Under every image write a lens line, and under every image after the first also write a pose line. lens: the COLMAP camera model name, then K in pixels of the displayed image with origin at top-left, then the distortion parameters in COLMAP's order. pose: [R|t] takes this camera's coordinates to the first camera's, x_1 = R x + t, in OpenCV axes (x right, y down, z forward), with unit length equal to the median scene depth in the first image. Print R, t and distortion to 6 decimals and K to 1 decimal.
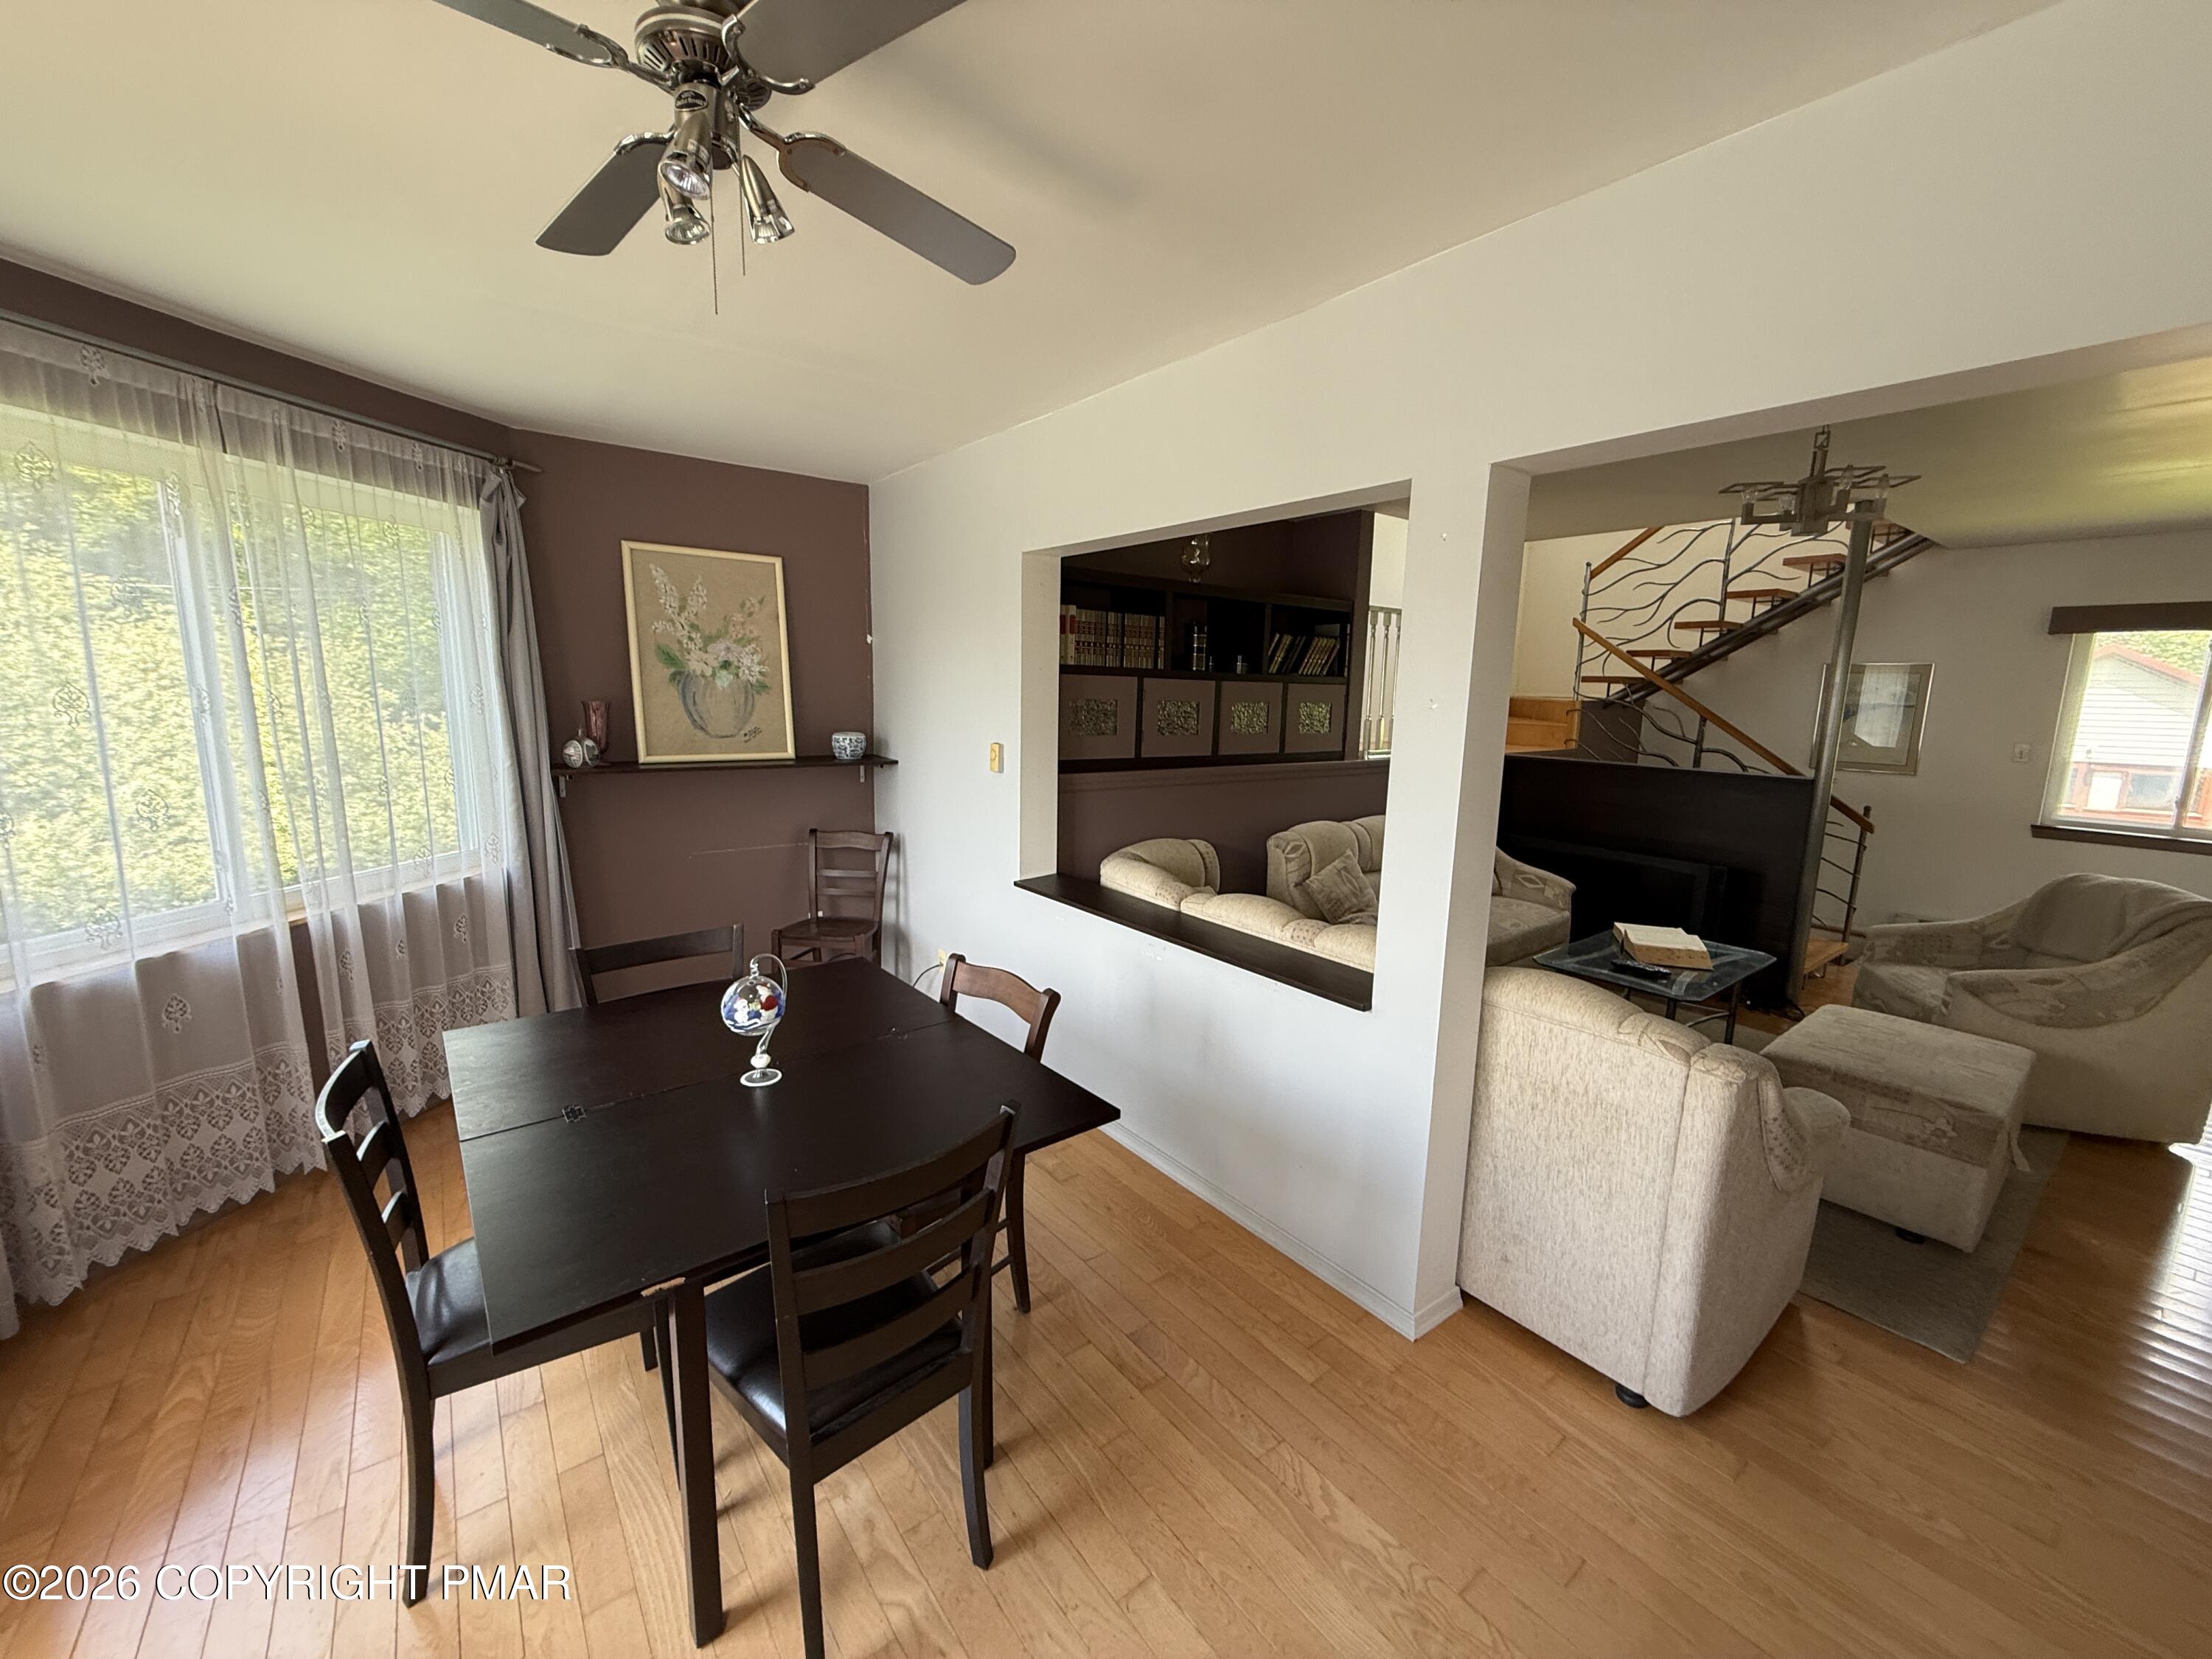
lens RADIAL K [[873.0, 0, 1099.4], [0, 873.0, 829.8], [0, 0, 1]] dist [-0.001527, 0.000031]
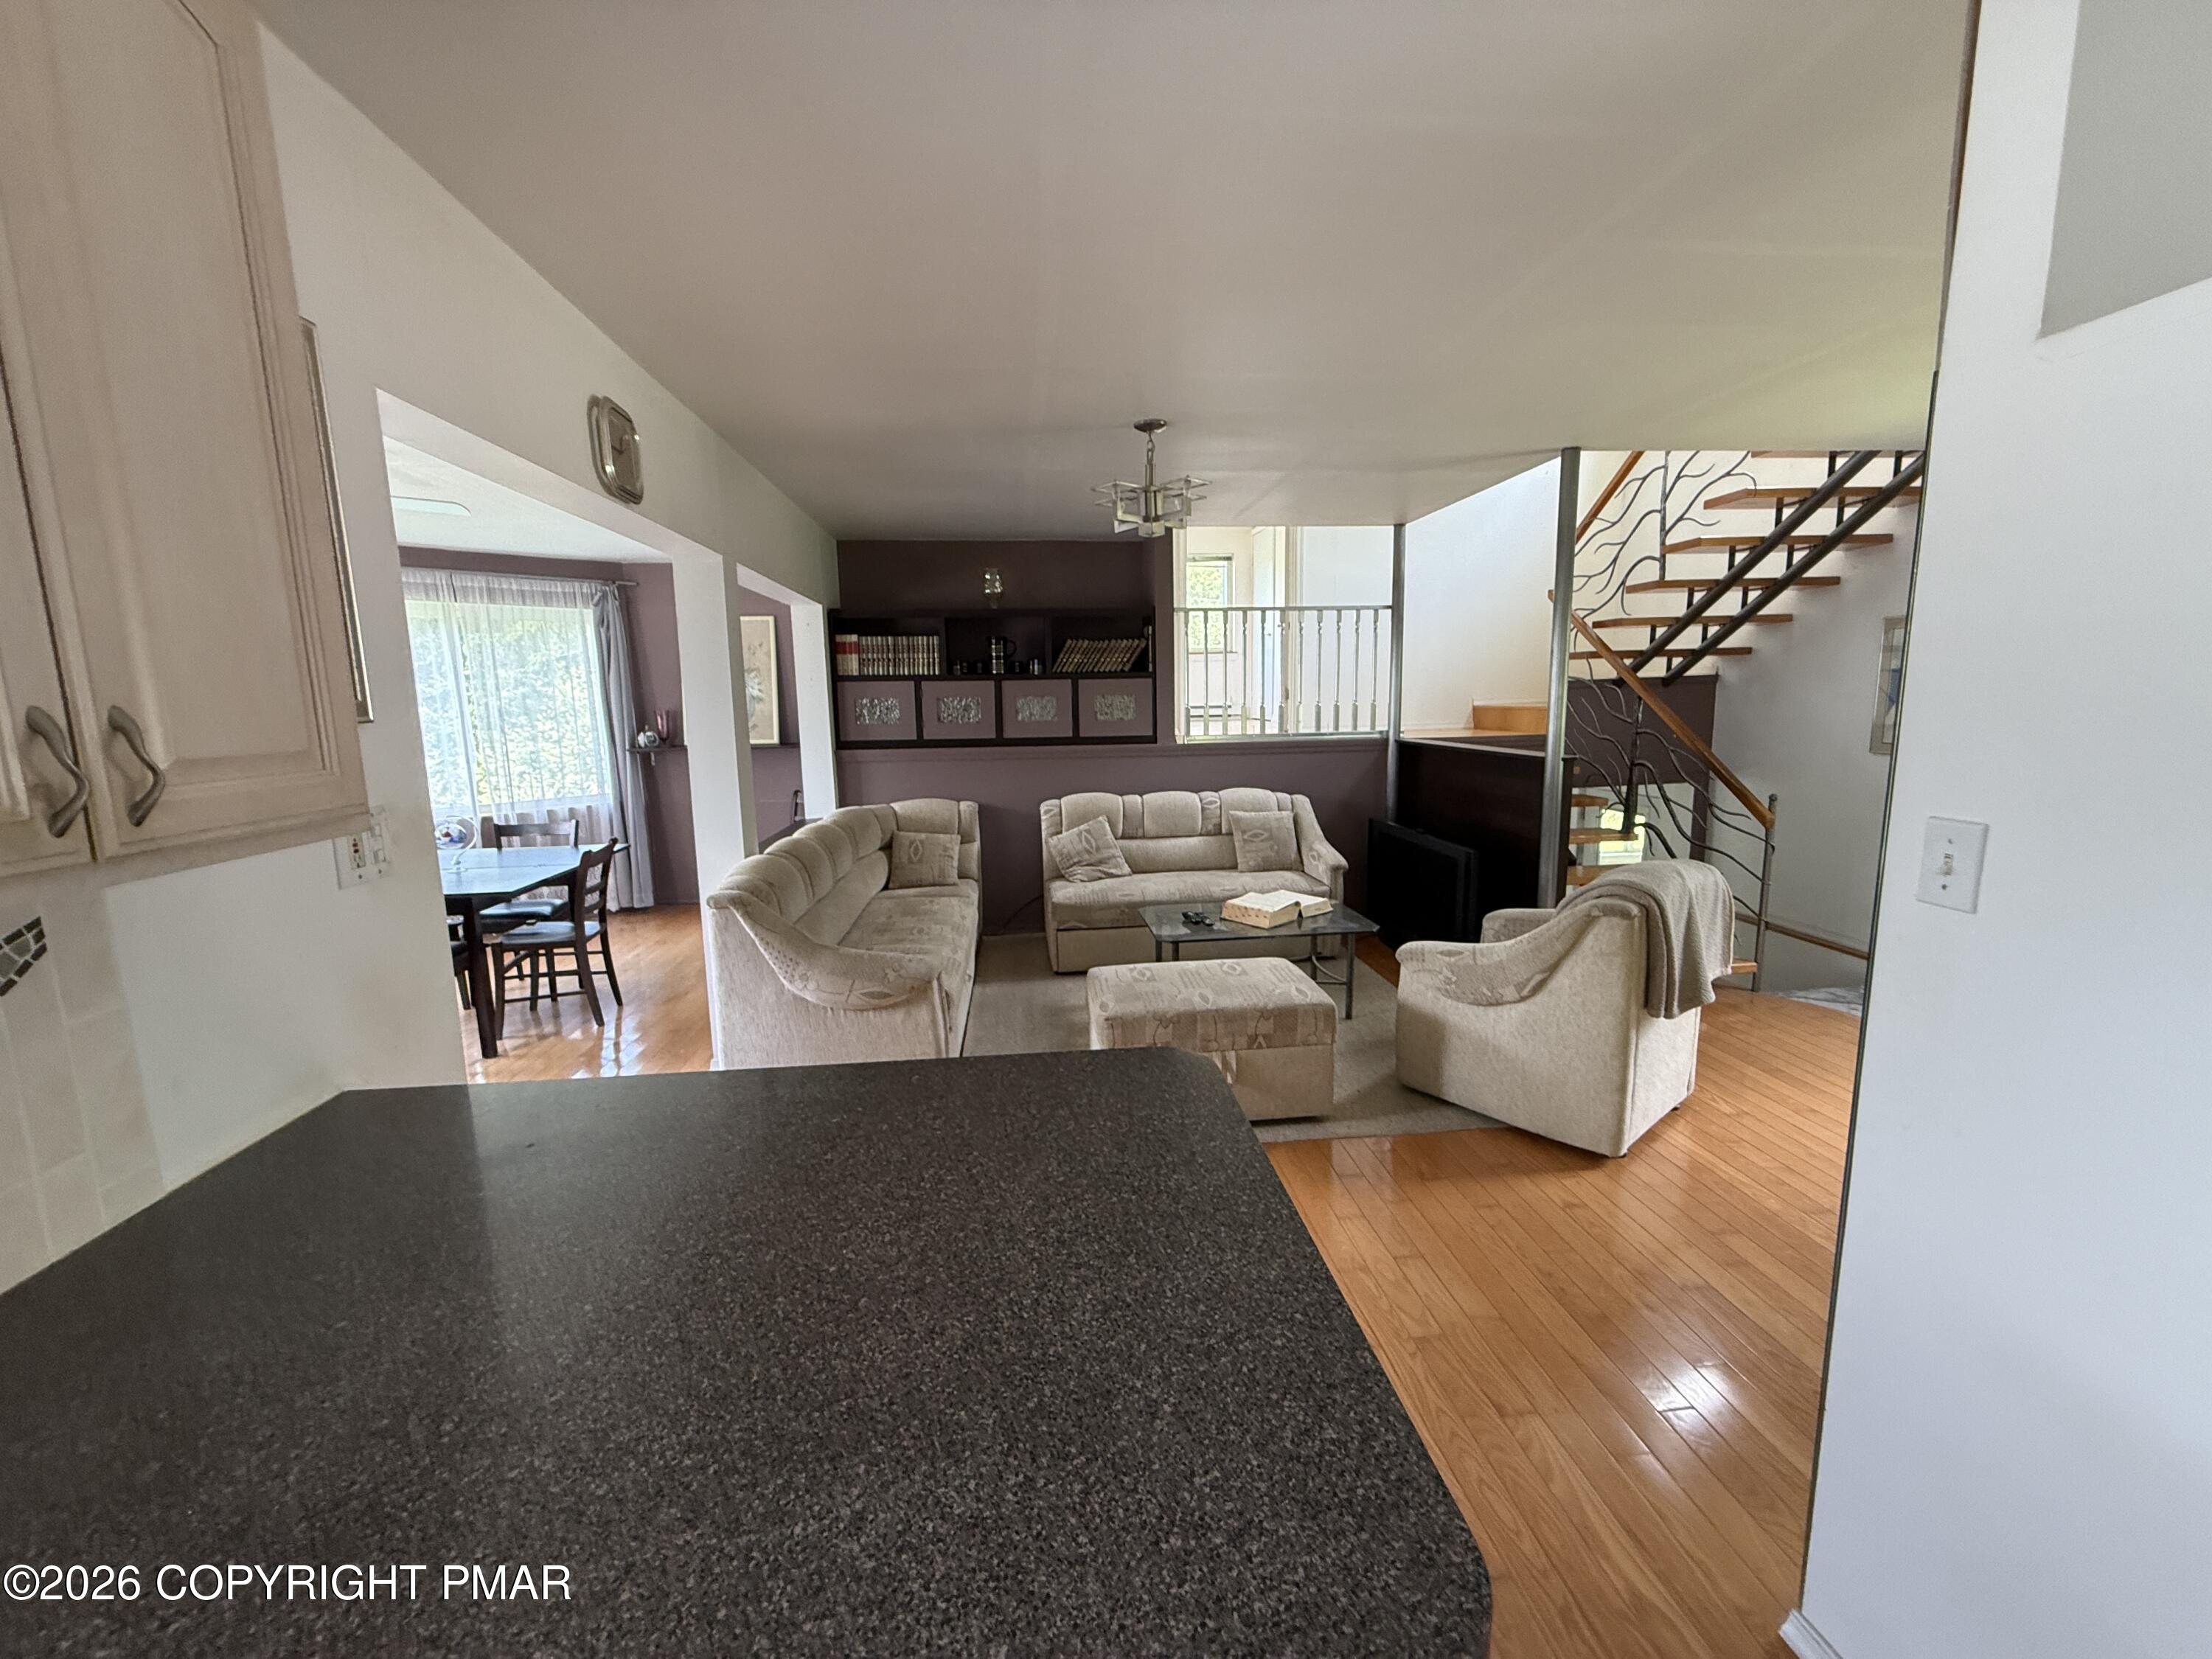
lens RADIAL K [[873.0, 0, 1105.1], [0, 873.0, 837.0], [0, 0, 1]] dist [-0.001527, 0.000031]
pose [[0.850607, 0.045253, -0.523851, 0.904567], [-0.047592, 0.998826, 0.009007, 0.039696], [0.523644, 0.017270, 0.851762, -0.018071]]
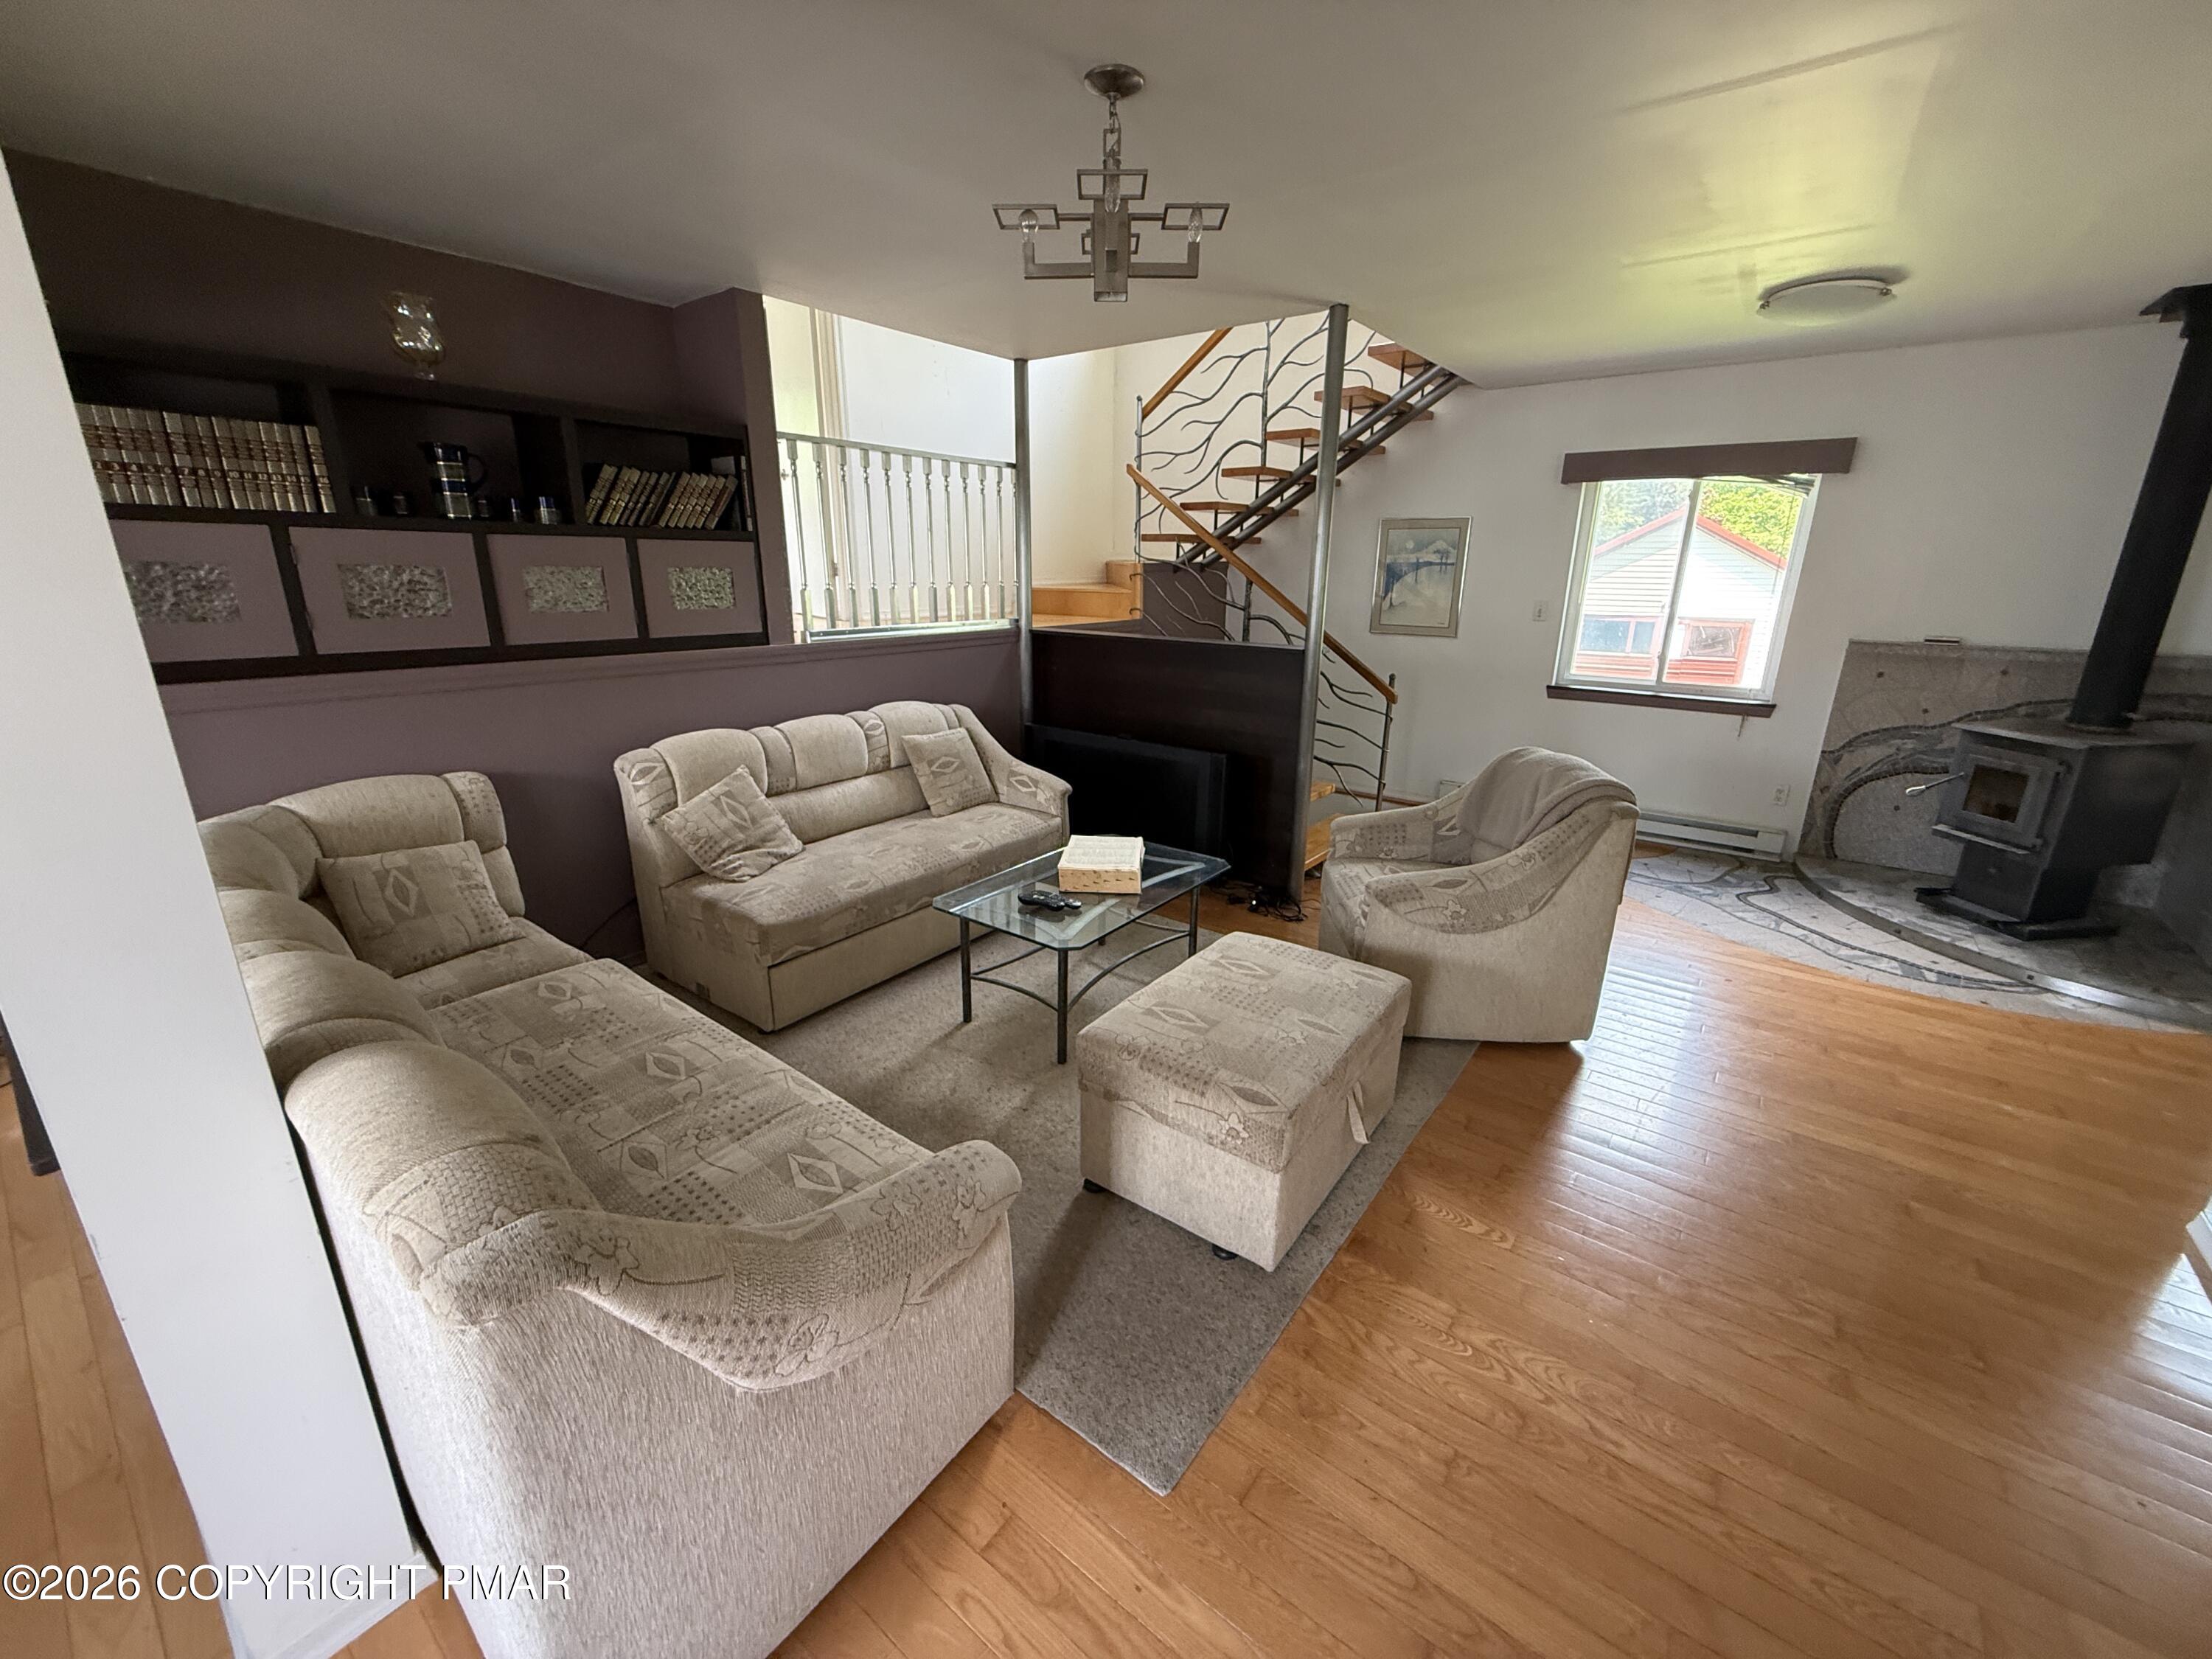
lens RADIAL K [[873.0, 0, 1099.8], [0, 873.0, 829.8], [0, 0, 1]] dist [-0.001527, 0.000031]
pose [[0.965715, -0.086207, 0.244875, 0.389806], [0.051884, 0.988316, 0.143318, -0.015183], [-0.254368, -0.125700, 0.958904, 0.190039]]
